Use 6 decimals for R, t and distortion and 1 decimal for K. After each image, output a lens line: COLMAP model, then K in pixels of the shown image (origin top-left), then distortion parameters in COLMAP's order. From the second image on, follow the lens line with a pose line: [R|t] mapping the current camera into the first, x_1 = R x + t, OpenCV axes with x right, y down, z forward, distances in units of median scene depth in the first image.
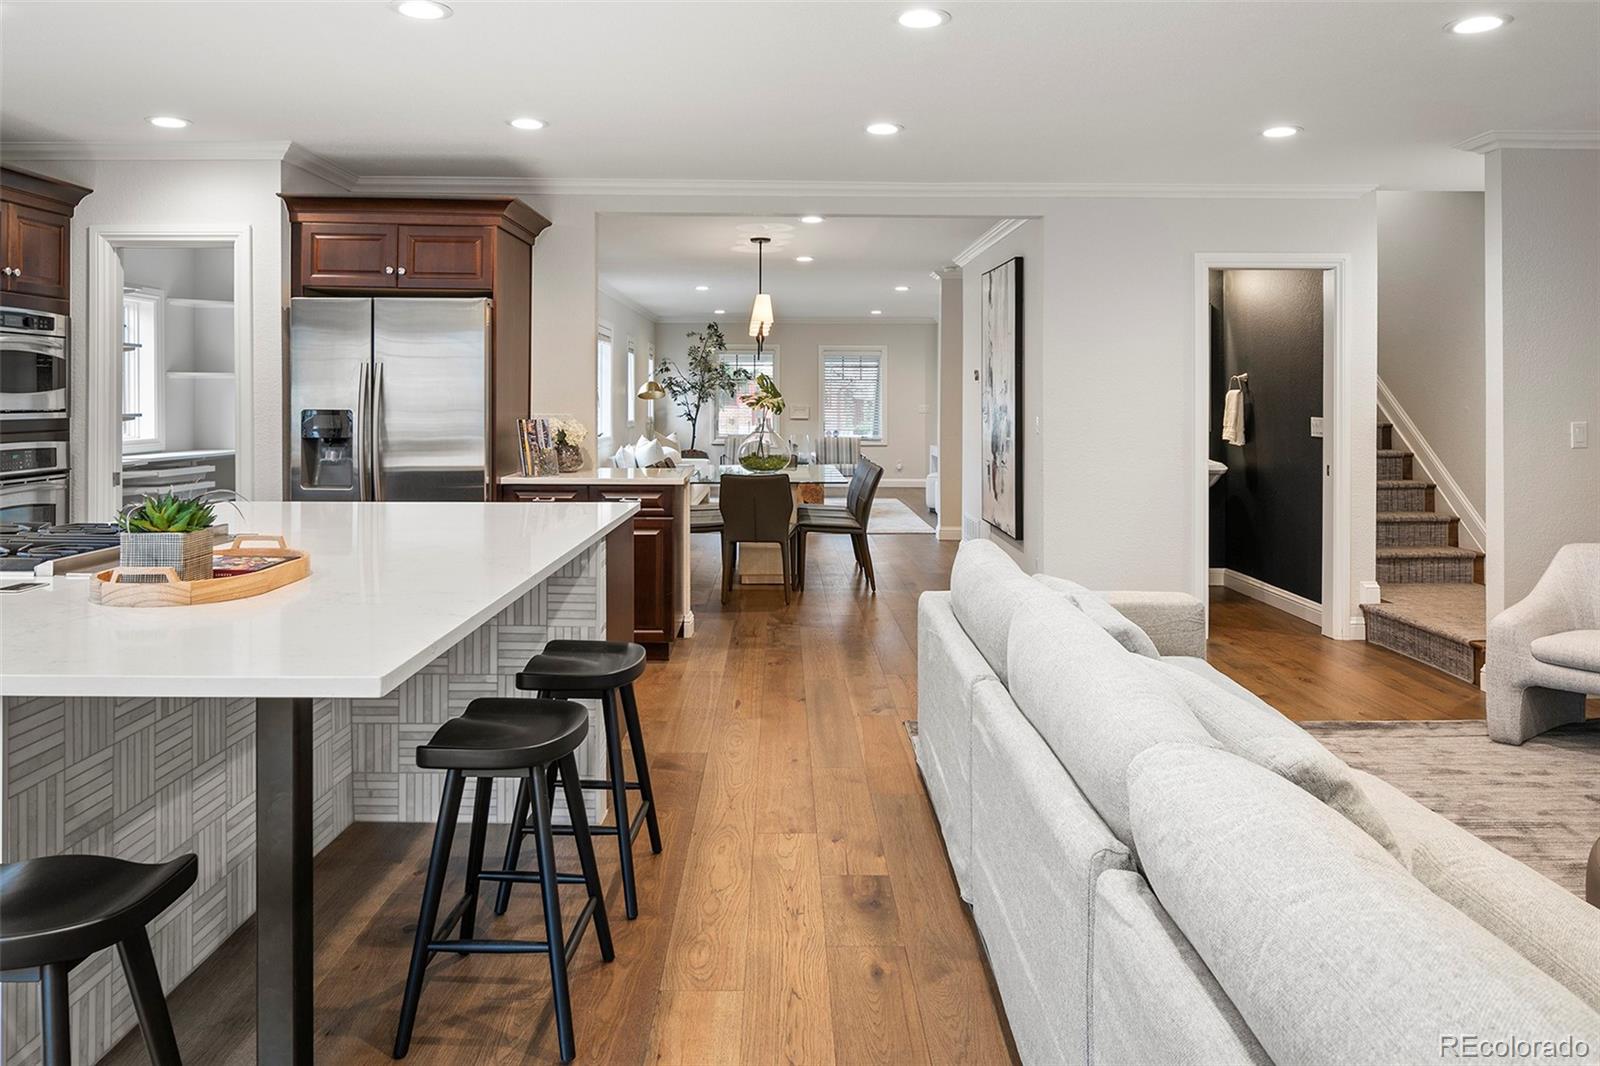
lens RADIAL K [[1120.4, 0, 786.1], [0, 1120.4, 405.1], [0, 0, 1]] dist [-0.006137, 0.003014]
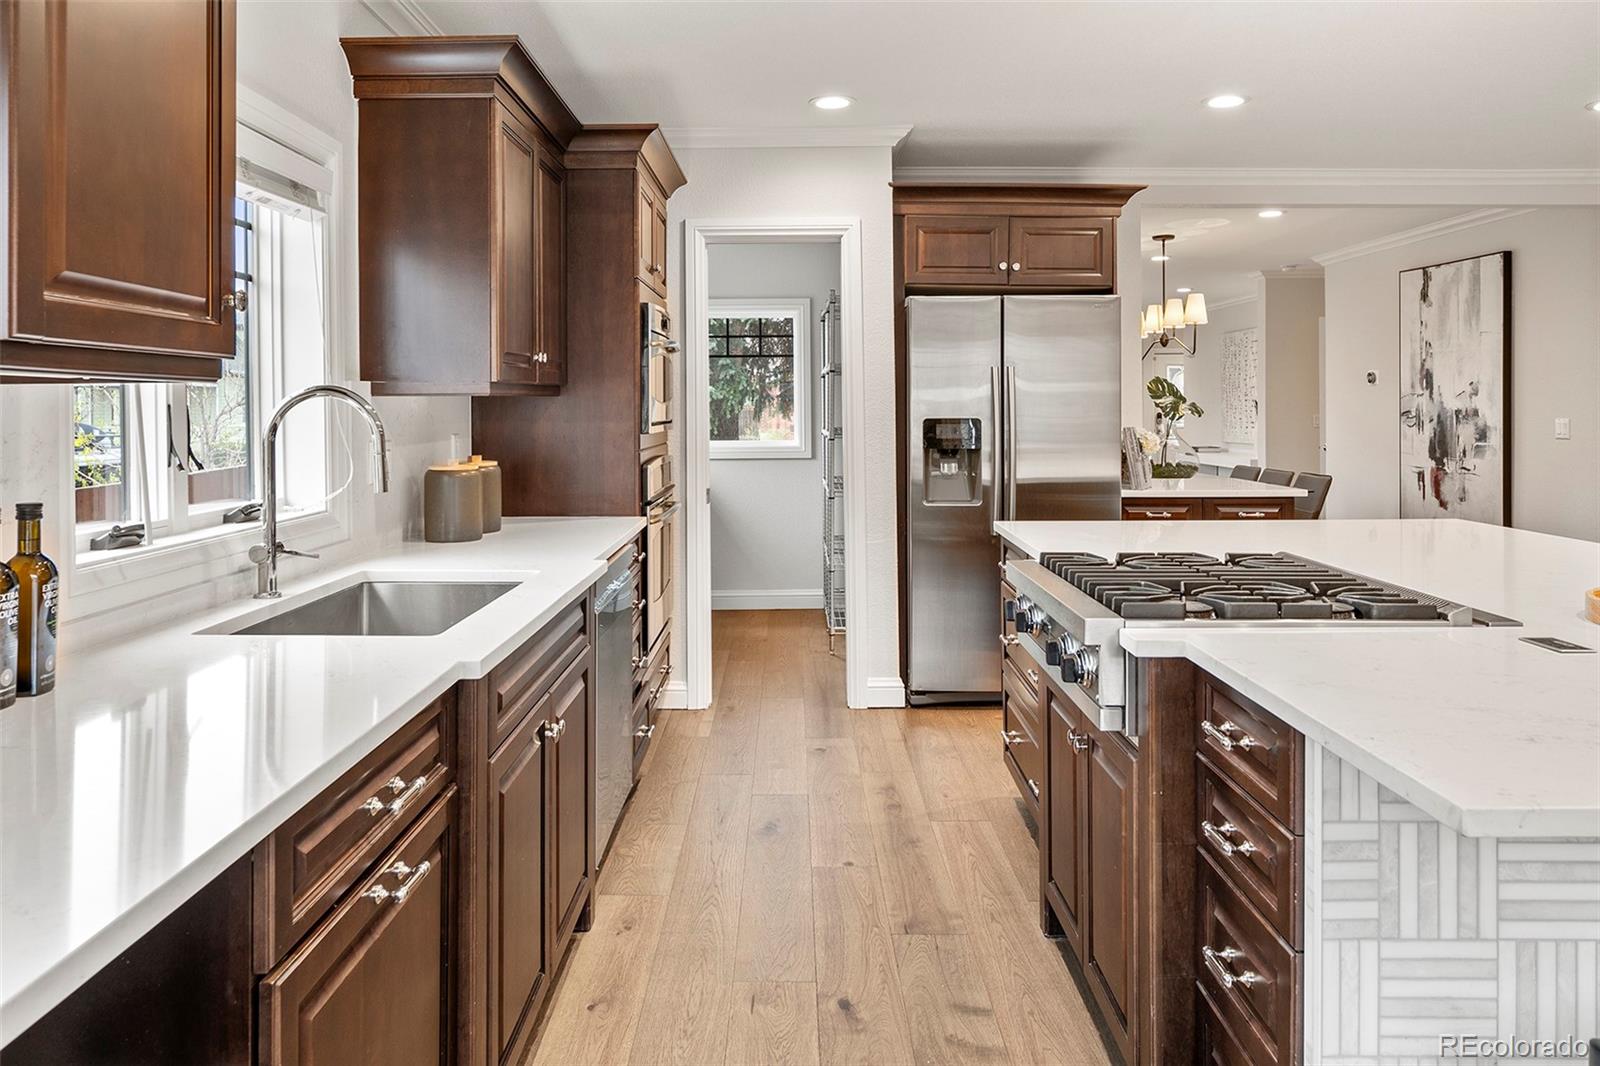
lens RADIAL K [[1103.8, 0, 791.2], [0, 1103.8, 402.3], [0, 0, 1]] dist [-0.004619, 0.000926]
pose [[0.999952, -0.007257, -0.006590, -0.530899], [0.007199, 0.999936, -0.008782, -0.002040], [0.006653, 0.008734, 0.999940, 0.097316]]
